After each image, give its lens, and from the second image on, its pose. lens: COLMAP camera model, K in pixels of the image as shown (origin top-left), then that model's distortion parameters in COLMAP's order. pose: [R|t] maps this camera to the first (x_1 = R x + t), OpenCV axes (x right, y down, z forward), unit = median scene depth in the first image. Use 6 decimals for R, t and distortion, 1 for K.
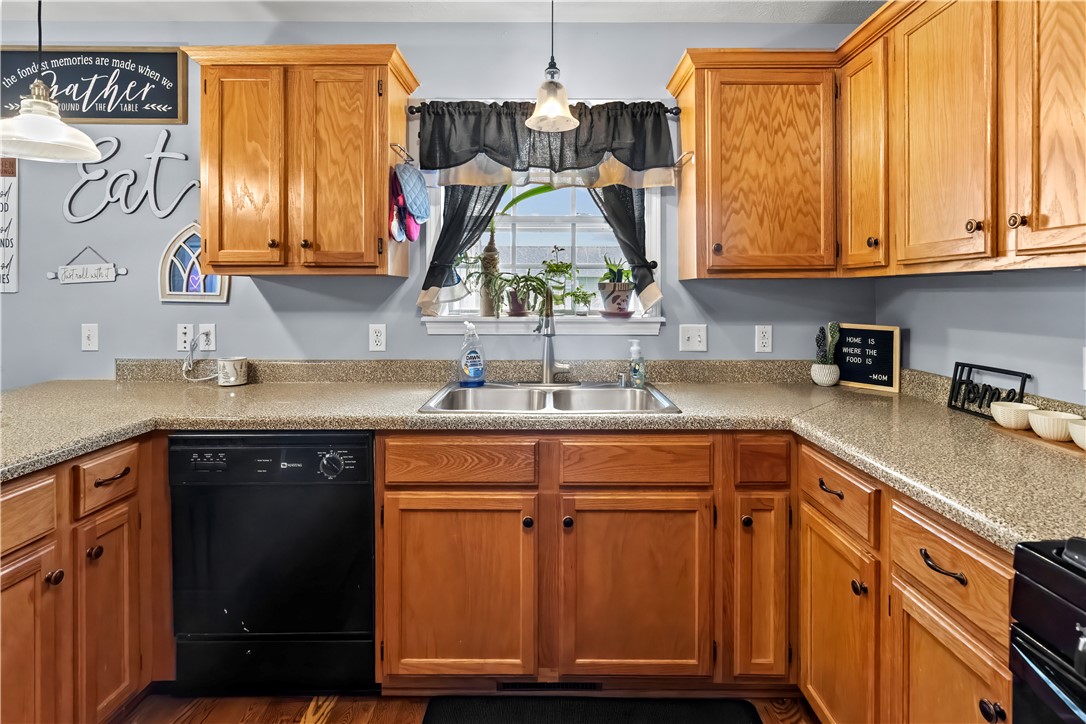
lens RADIAL K [[539.5, 0, 548.4], [0, 539.5, 291.3], [0, 0, 1]] dist [0.000498, 0.000494]
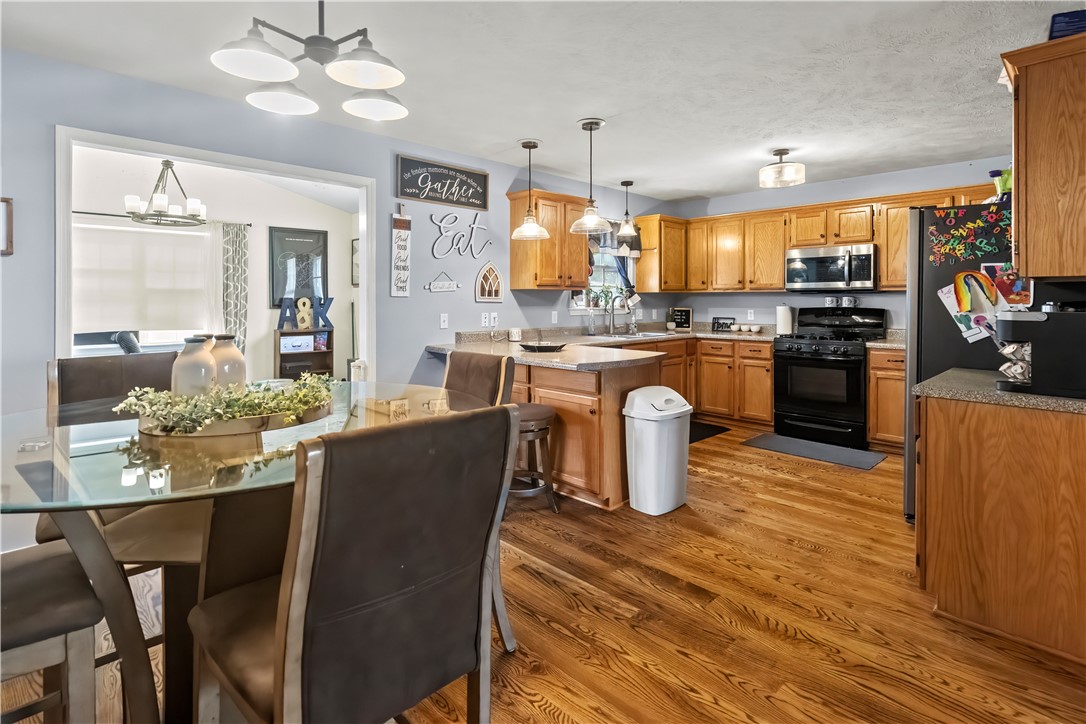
lens RADIAL K [[530.2, 0, 552.2], [0, 530.2, 300.4], [0, 0, 1]] dist [0.000373, -0.000045]
pose [[0.712130, -0.002513, 0.702044, -1.870745], [0.000168, 0.999994, 0.003409, 0.008401], [-0.702048, -0.002310, 0.712126, -0.550576]]
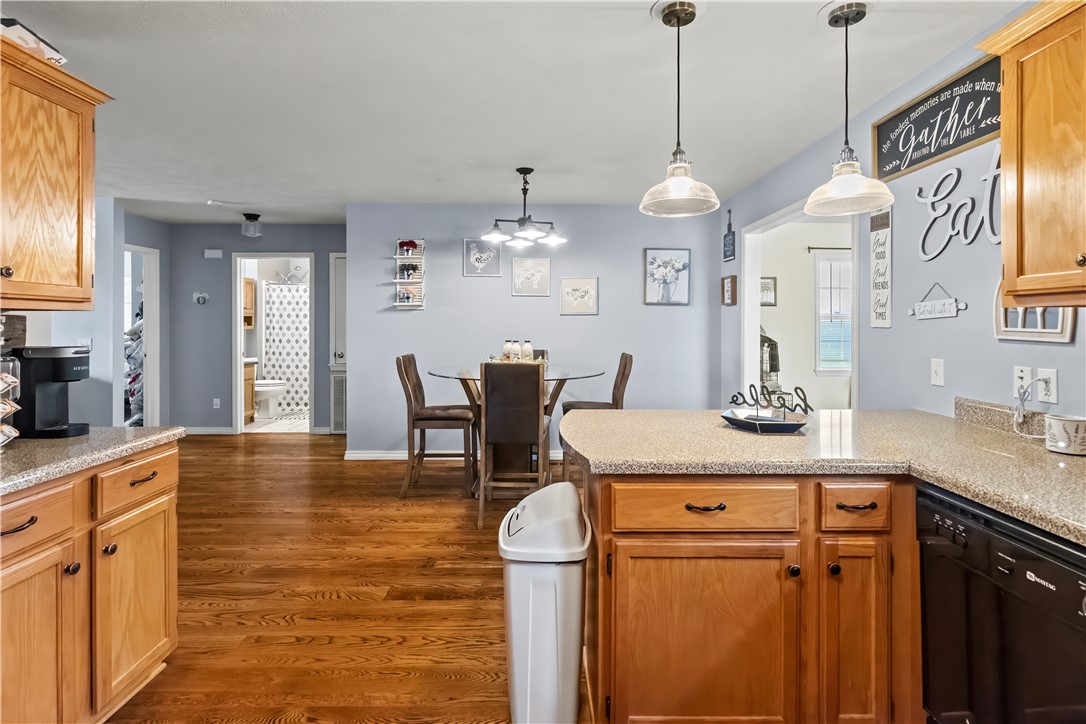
lens RADIAL K [[531.2, 0, 553.2], [0, 531.2, 323.6], [0, 0, 1]] dist [-0.001257, 0.000007]
pose [[0.017113, -0.001475, -0.999852, 0.137670], [-0.001184, 0.999998, -0.001496, -0.003798], [0.999853, 0.001209, 0.017111, 0.262131]]
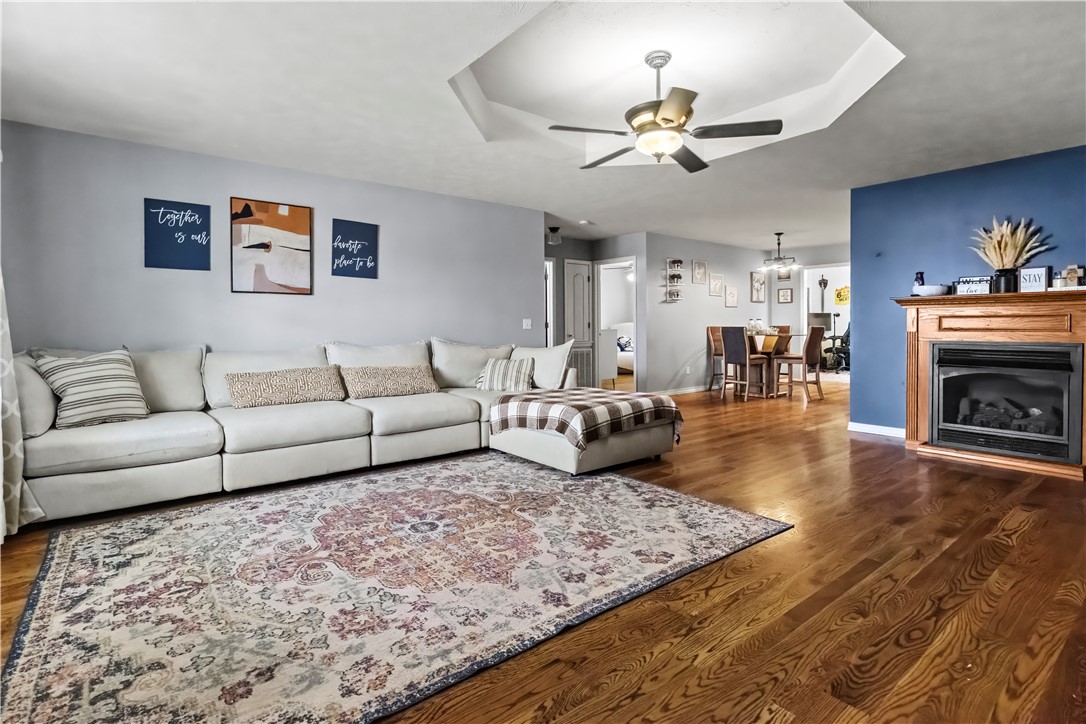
lens RADIAL K [[536.1, 0, 549.2], [0, 536.1, 329.5], [0, 0, 1]] dist [-0.000472, -0.000434]
pose [[0.625930, 0.003279, -0.779872, 0.202402], [0.006895, 0.999929, 0.009737, 0.075810], [0.779849, -0.011472, 0.625863, -3.123370]]
